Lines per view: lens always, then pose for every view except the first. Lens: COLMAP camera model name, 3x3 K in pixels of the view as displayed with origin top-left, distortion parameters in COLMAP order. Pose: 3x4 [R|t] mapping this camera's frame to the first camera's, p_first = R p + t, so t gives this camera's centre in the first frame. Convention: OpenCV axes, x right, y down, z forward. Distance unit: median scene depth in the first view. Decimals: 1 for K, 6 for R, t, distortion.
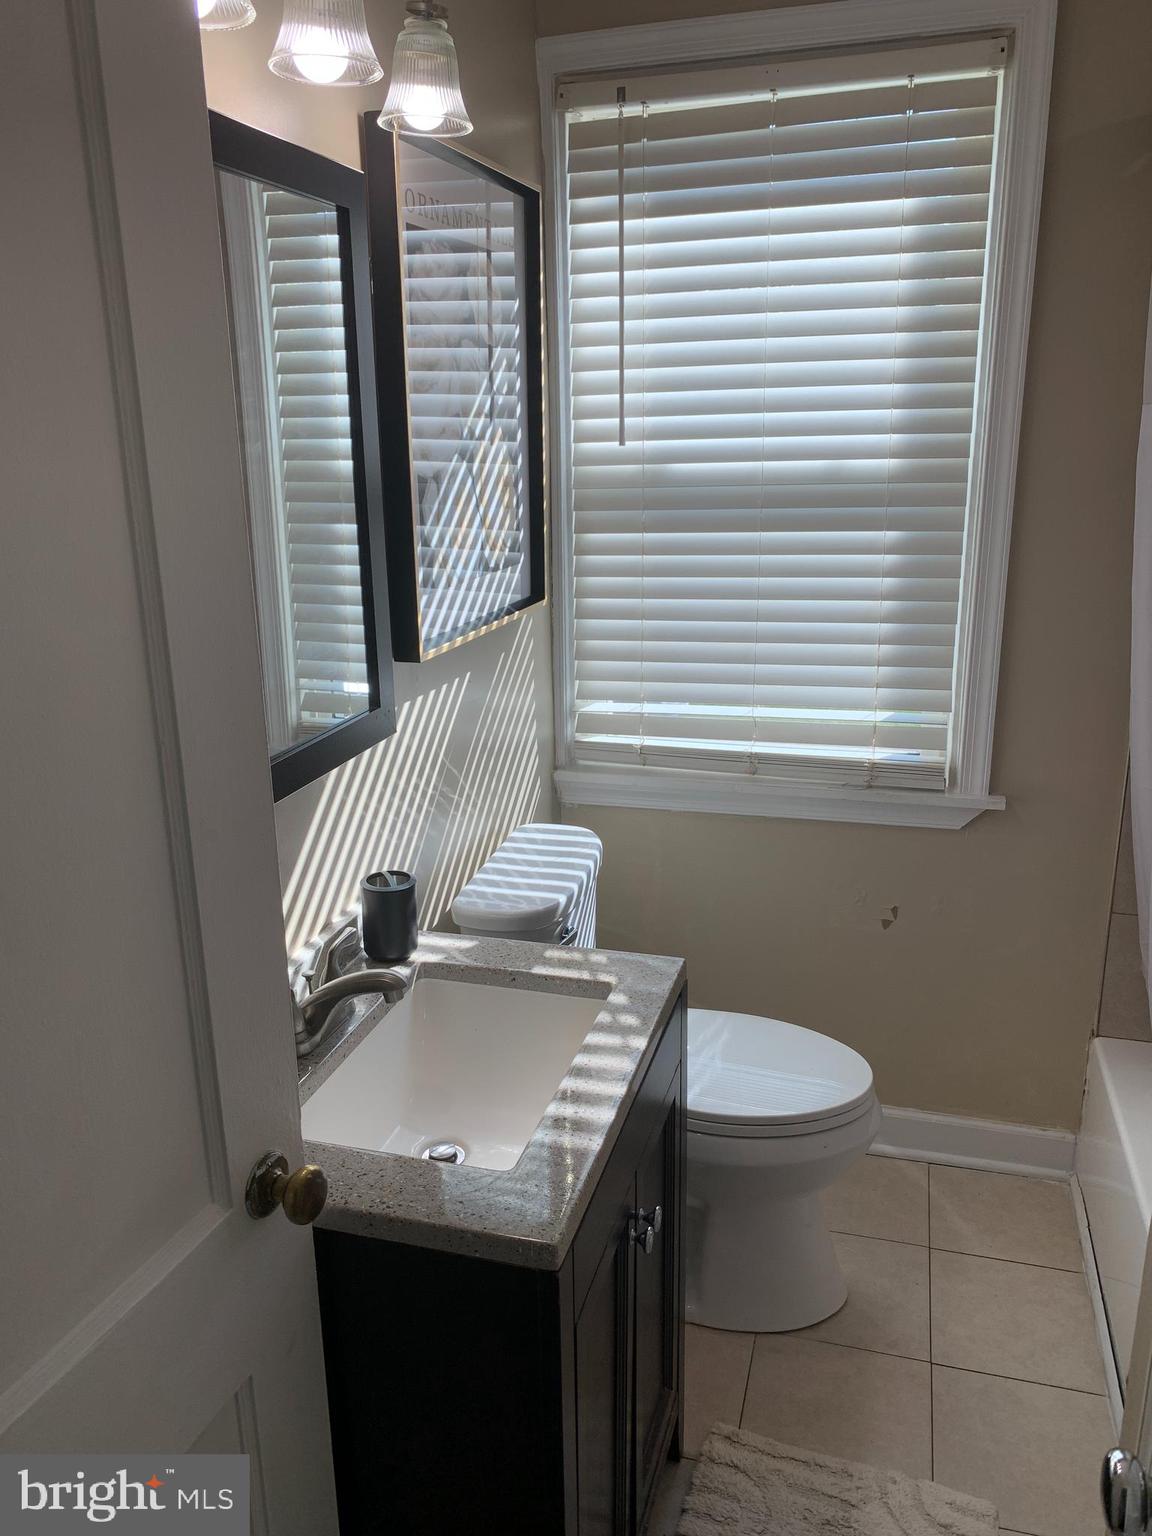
lens RADIAL K [[1159.0, 0, 578.9], [0, 1159.0, 764.6], [0, 0, 1]] dist [0.027514, -0.023468]
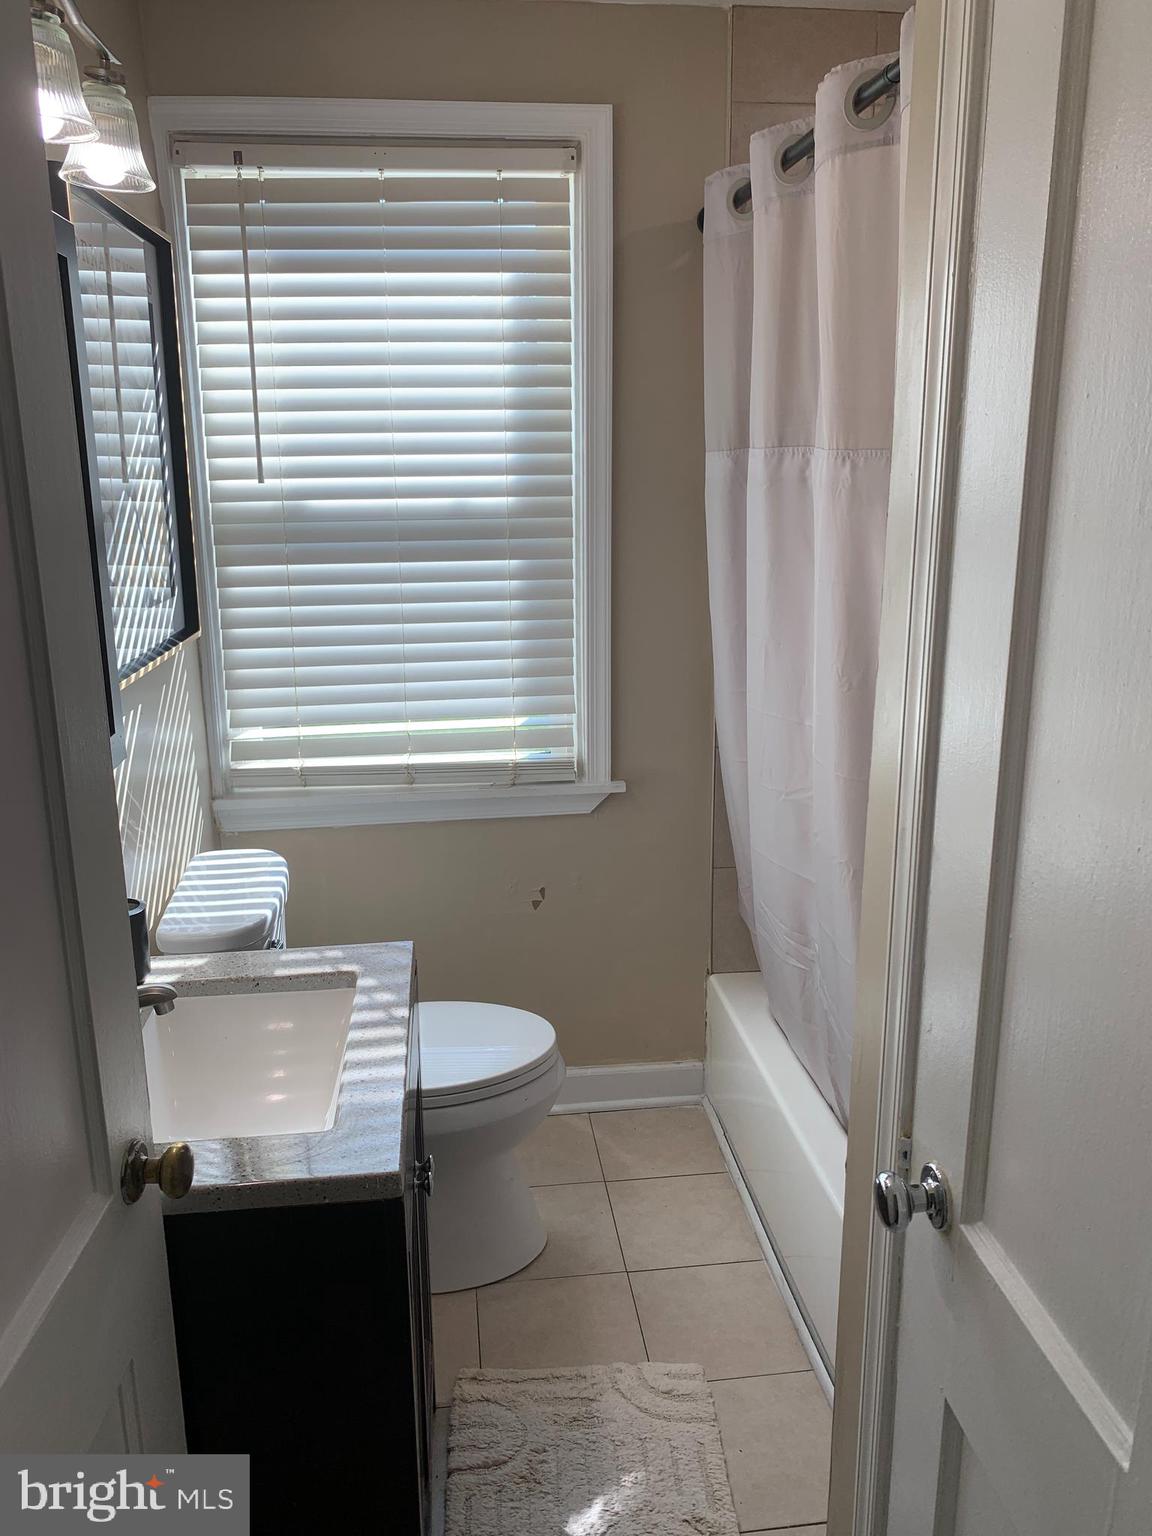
lens RADIAL K [[1159.0, 0, 563.9], [0, 1159.0, 760.0], [0, 0, 1]] dist [0.027514, -0.023468]
pose [[0.926300, -0.086377, 0.366753, -0.125596], [0.099889, 0.994836, -0.017984, 0.022187], [-0.363306, 0.053293, 0.930144, -0.070604]]
